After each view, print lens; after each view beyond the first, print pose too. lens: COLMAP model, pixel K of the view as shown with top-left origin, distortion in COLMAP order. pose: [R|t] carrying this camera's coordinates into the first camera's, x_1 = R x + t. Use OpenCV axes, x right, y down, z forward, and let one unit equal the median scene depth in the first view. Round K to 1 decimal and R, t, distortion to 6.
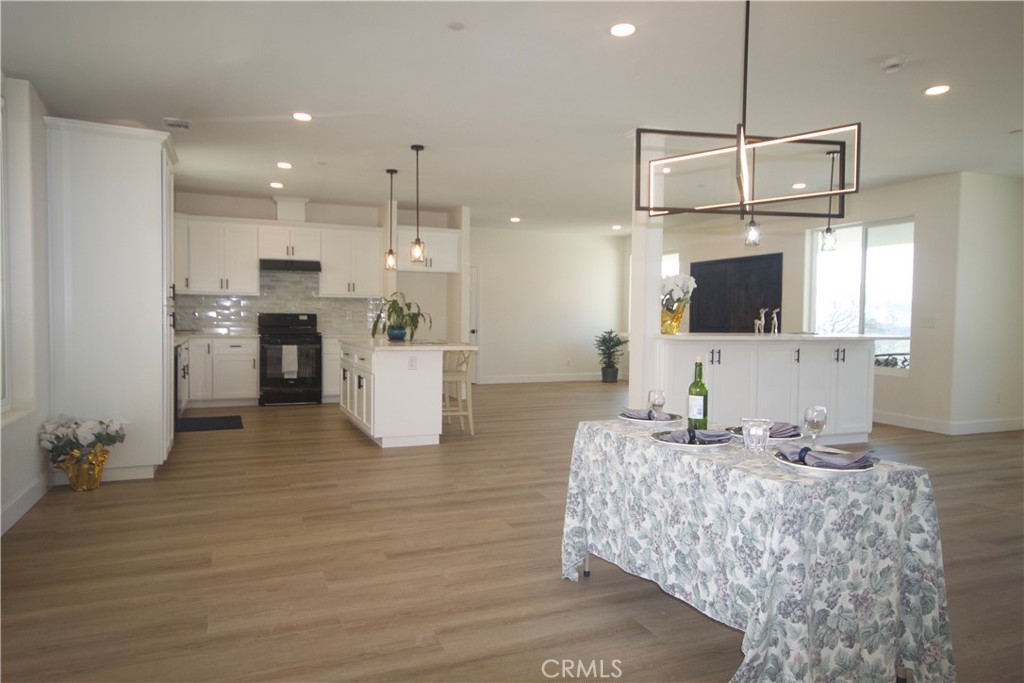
lens RADIAL K [[669.2, 0, 511.6], [0, 669.2, 341.2], [0, 0, 1]] dist [0.001351, 0.000059]
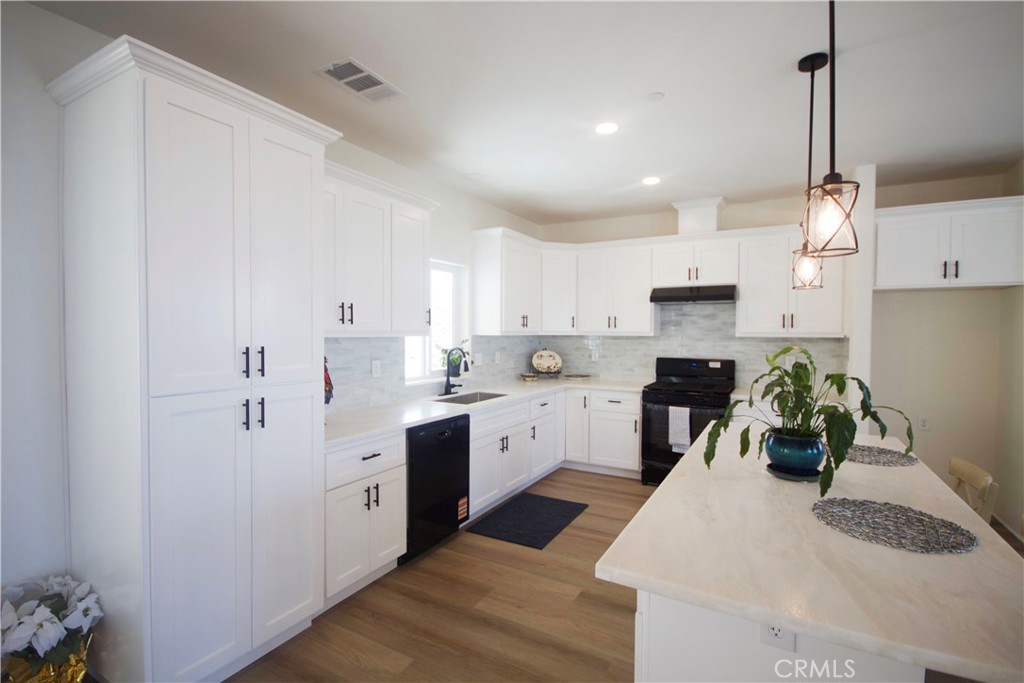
lens RADIAL K [[472.5, 0, 512.2], [0, 472.5, 341.0], [0, 0, 1]] dist [-0.017396, -0.000047]
pose [[0.609512, 0.009406, -0.792721, -0.043858], [-0.027095, 0.999593, -0.008973, -0.051978], [0.792314, 0.026948, 0.609518, 0.532611]]
